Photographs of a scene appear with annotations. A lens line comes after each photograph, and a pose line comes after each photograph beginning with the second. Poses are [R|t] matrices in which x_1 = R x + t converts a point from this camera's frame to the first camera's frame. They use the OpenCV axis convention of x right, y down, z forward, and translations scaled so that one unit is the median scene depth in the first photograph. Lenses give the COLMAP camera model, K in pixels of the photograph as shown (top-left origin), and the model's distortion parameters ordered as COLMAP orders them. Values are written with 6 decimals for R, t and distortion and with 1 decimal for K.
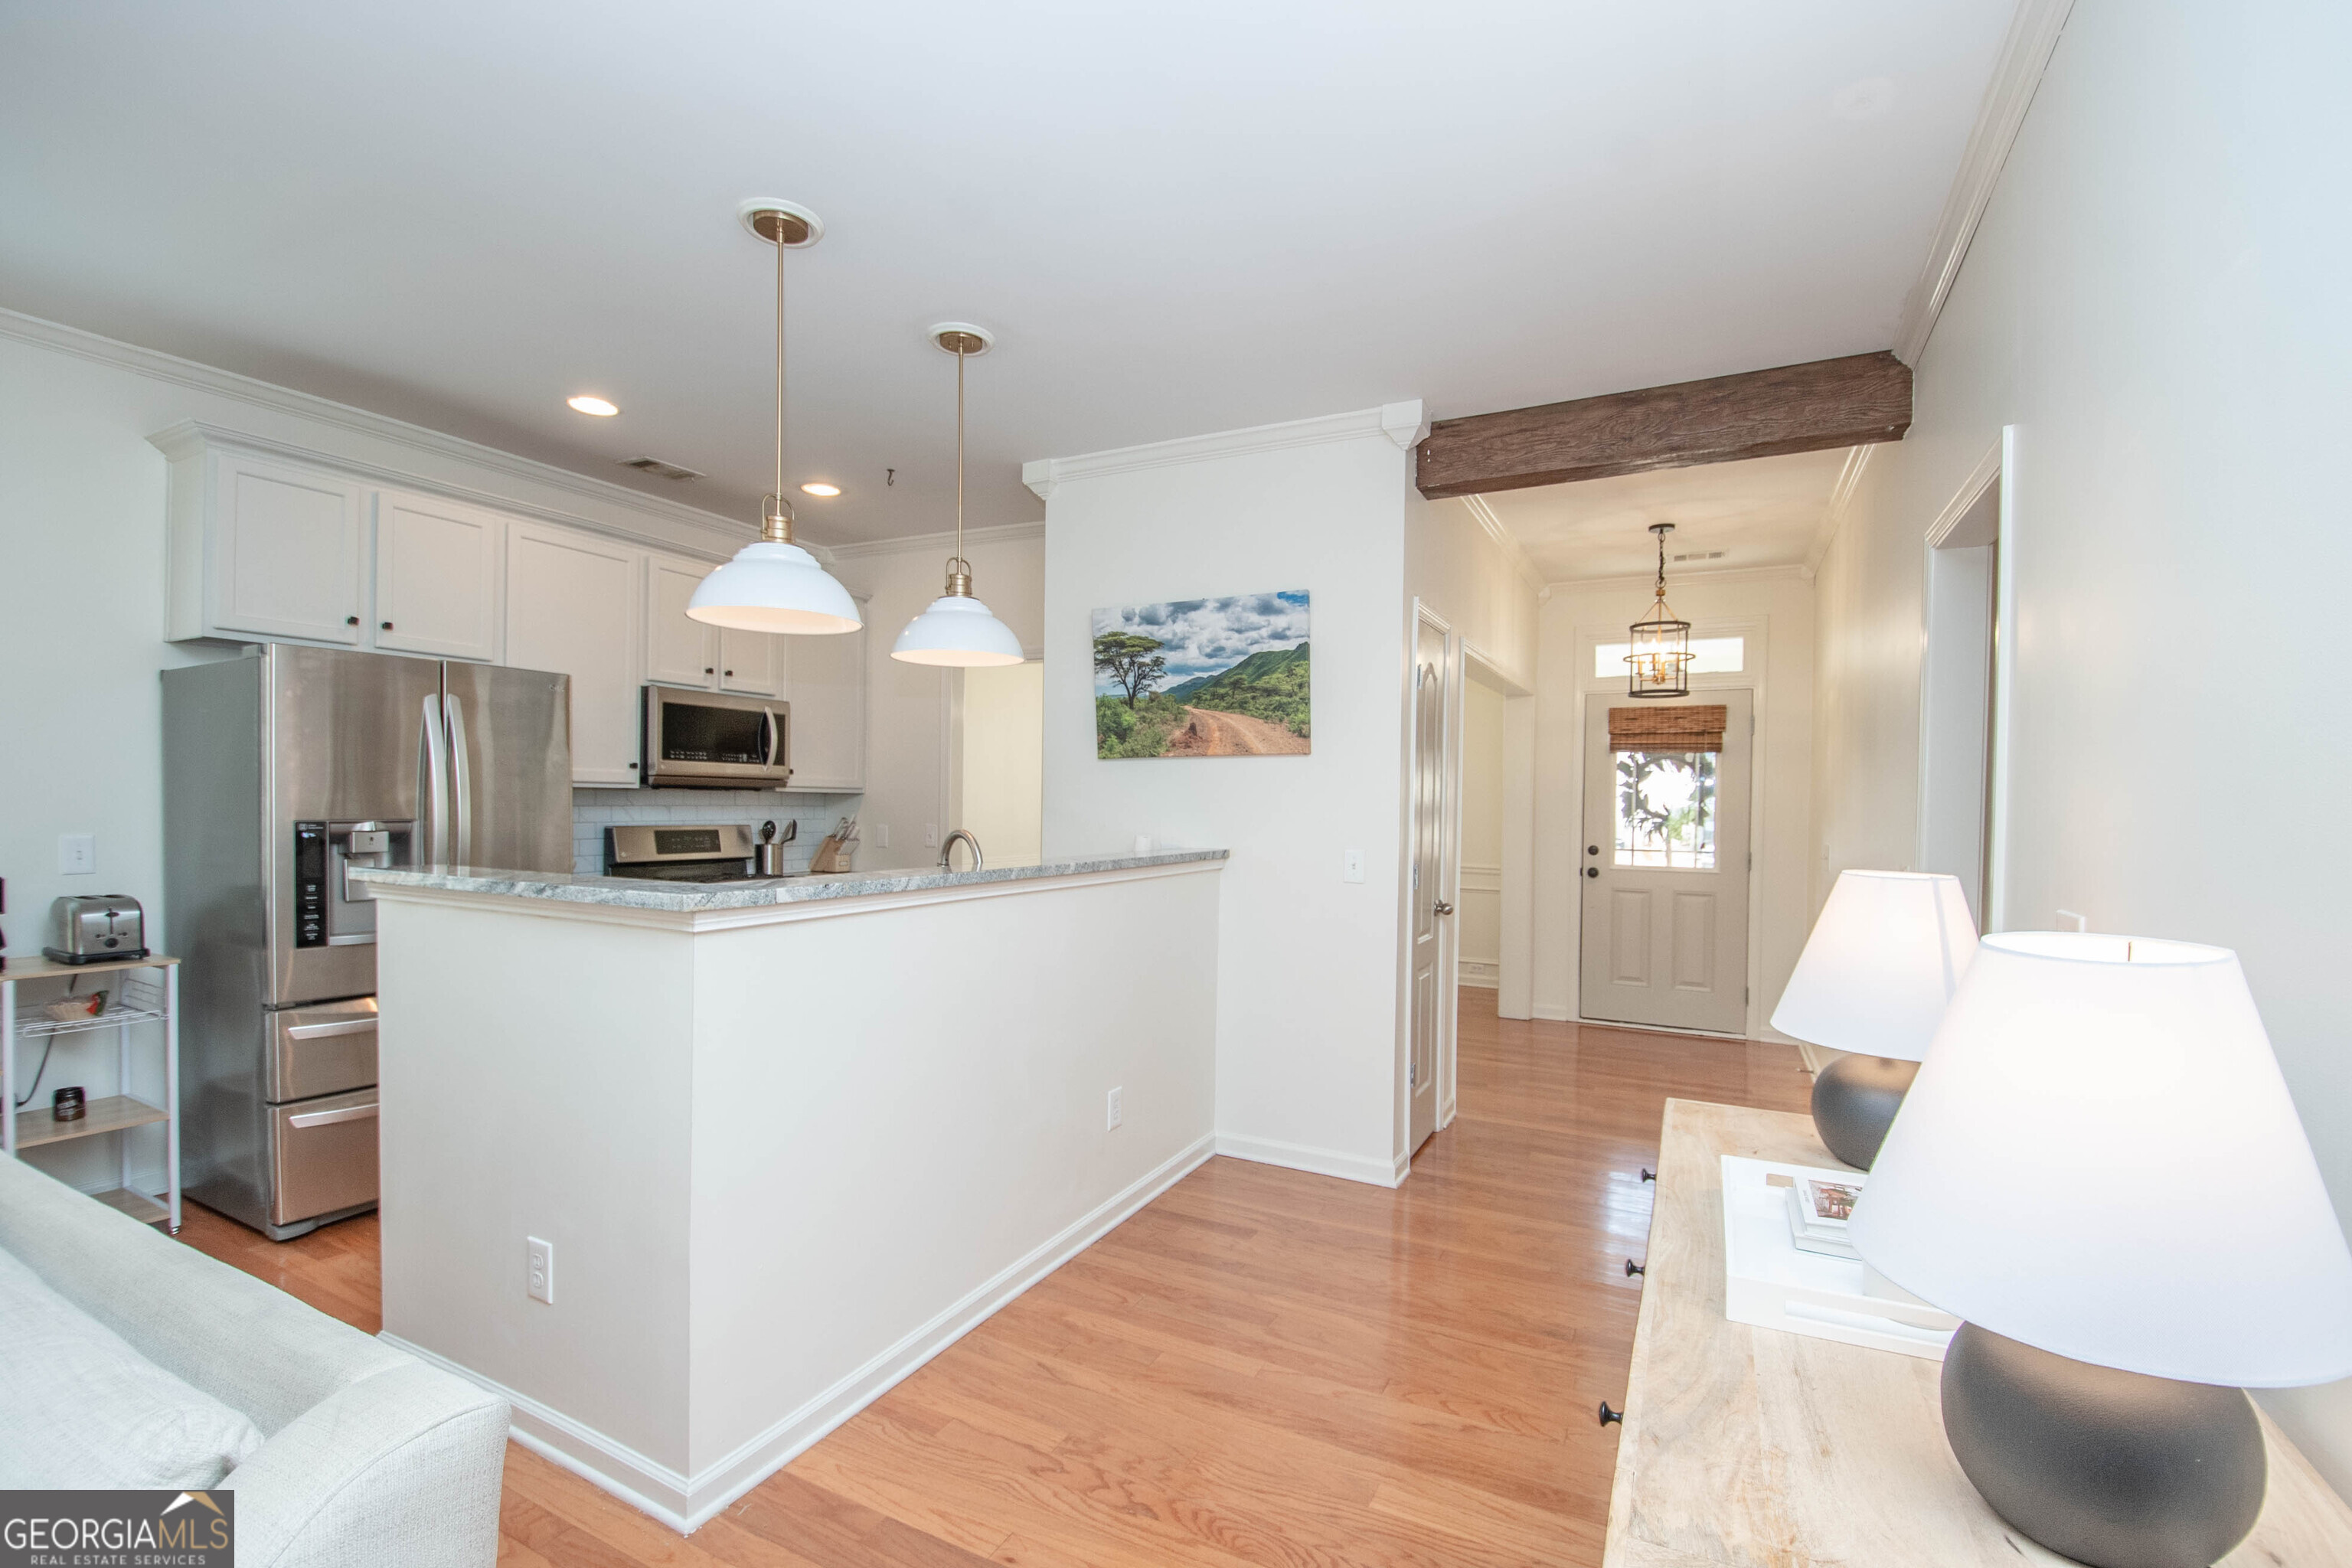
lens RADIAL K [[1024.7, 0, 1177.9], [0, 1024.7, 816.6], [0, 0, 1]] dist [0.013487, -0.021456]
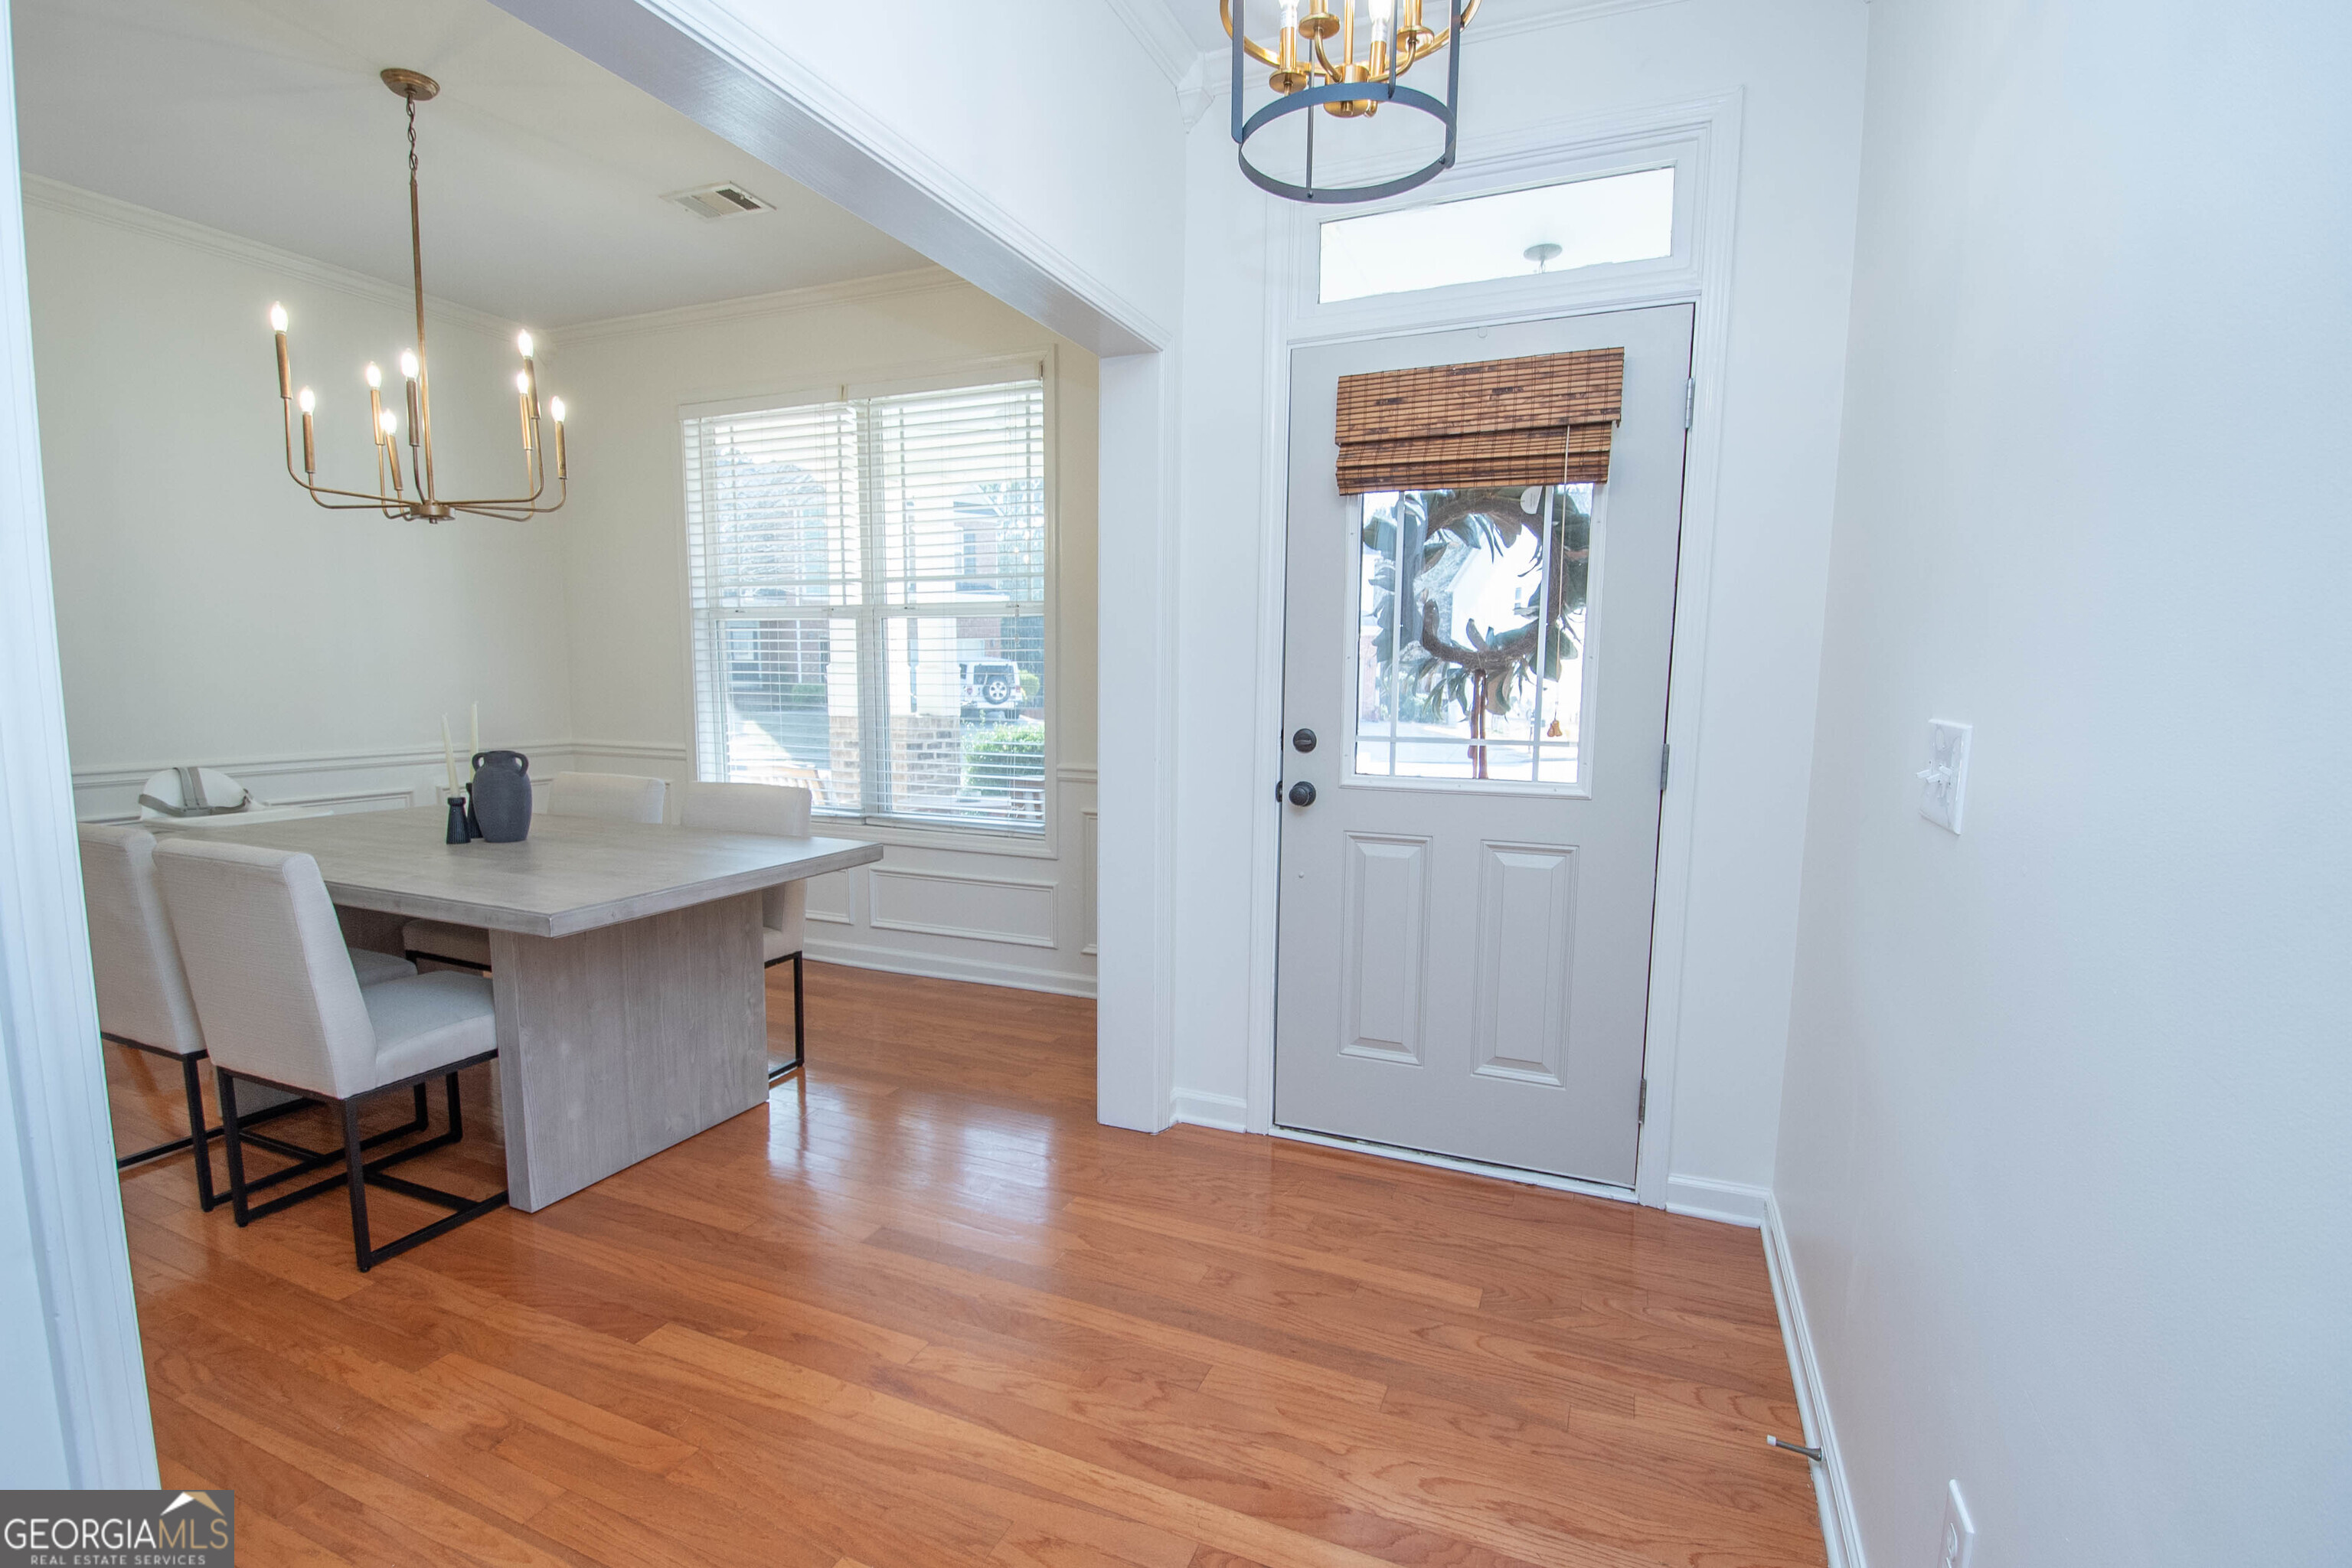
lens RADIAL K [[1070.1, 0, 1176.3], [0, 1070.1, 816.1], [0, 0, 1]] dist [0.014708, -0.025278]
pose [[0.998010, -0.010158, 0.062240, 0.517894], [0.003216, 0.993857, 0.110624, 0.023713], [-0.062981, -0.110204, 0.991912, 0.909236]]
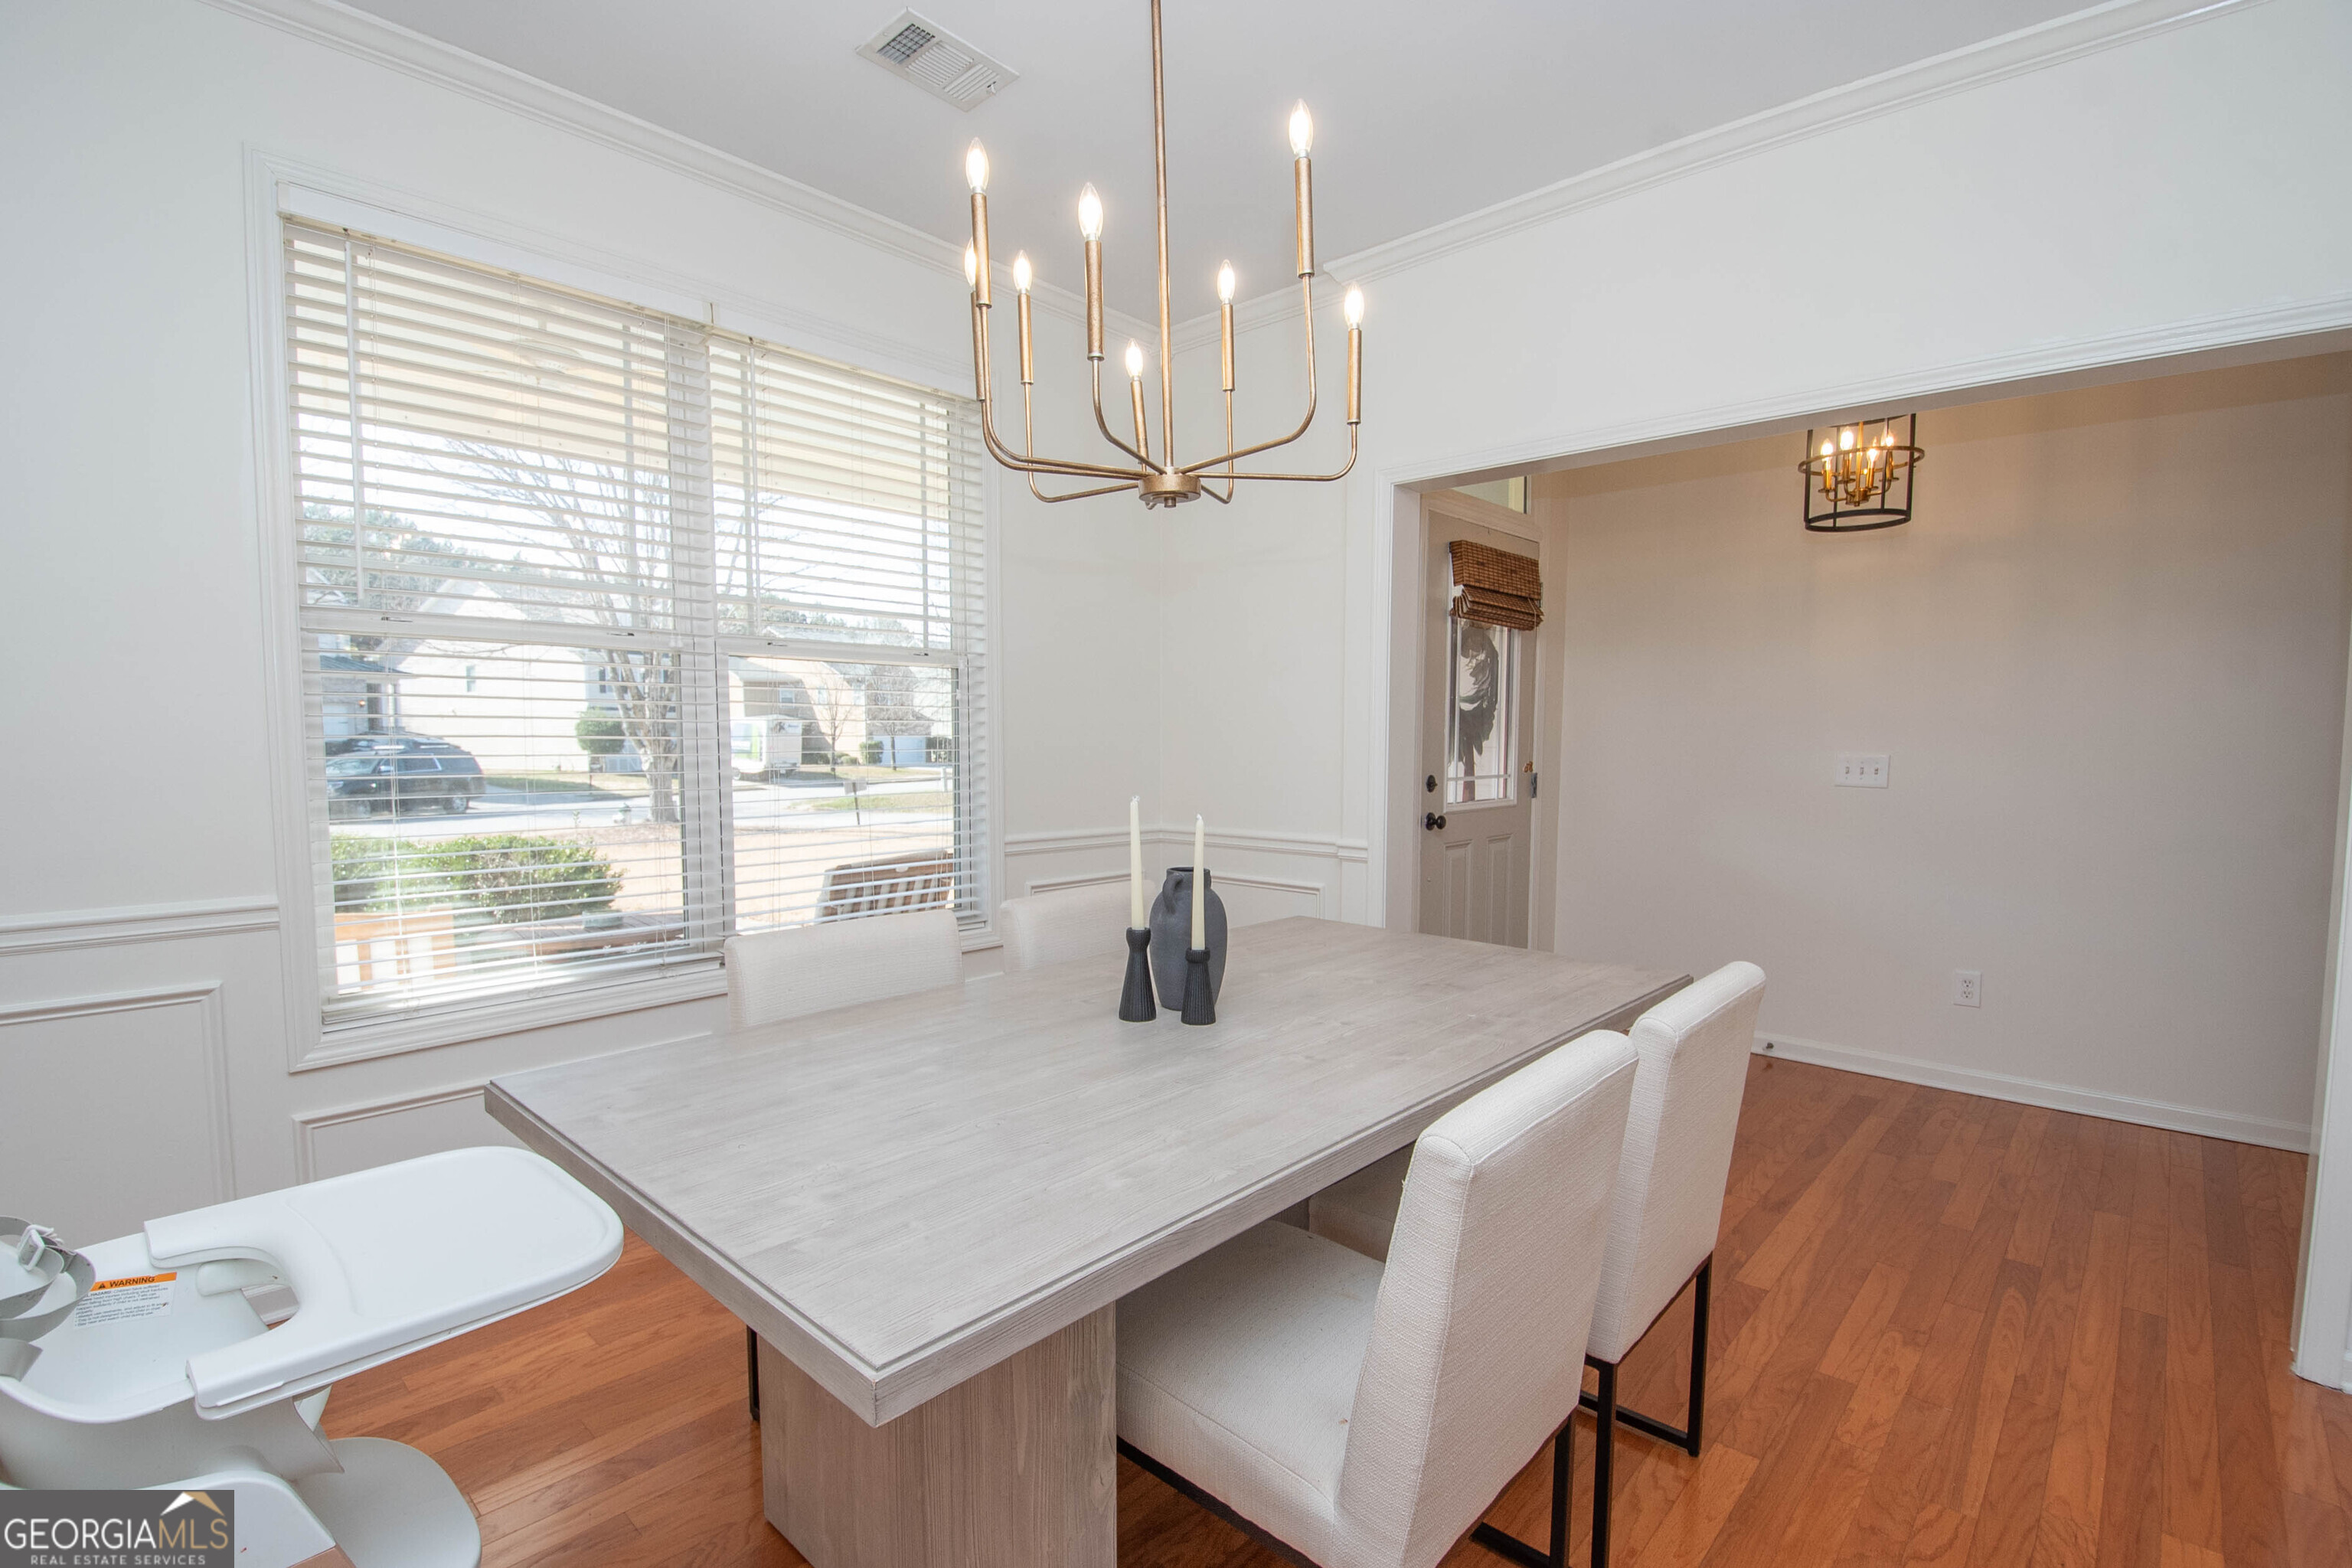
lens RADIAL K [[1070.1, 0, 1176.3], [0, 1070.1, 816.1], [0, 0, 1]] dist [0.014708, -0.025278]
pose [[0.278722, -0.089304, 0.956211, -0.351638], [0.016274, 0.995963, 0.088272, -0.007667], [-0.960234, -0.009042, 0.279050, 1.542561]]
